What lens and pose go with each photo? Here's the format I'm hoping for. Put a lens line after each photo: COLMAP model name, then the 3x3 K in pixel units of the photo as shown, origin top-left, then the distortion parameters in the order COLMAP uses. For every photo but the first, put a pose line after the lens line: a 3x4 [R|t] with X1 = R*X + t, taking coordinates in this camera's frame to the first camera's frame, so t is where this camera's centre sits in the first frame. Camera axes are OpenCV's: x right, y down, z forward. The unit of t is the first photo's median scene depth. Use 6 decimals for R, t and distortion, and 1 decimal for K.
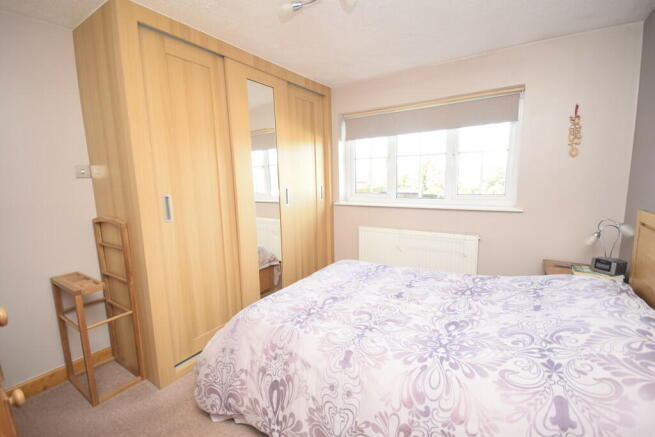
lens RADIAL K [[289.3, 0, 326.6], [0, 289.3, 217.7], [0, 0, 1]] dist [-0.002131, 0.000028]
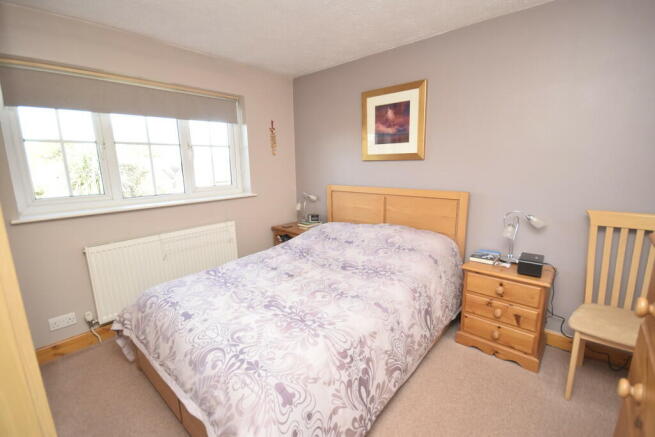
lens RADIAL K [[289.3, 0, 327.7], [0, 289.3, 218.4], [0, 0, 1]] dist [-0.002131, 0.000028]
pose [[0.128808, -0.167014, 0.977505, -0.729219], [0.151237, 0.977494, 0.147083, -0.080017], [-0.980069, 0.128889, 0.151167, 0.622409]]
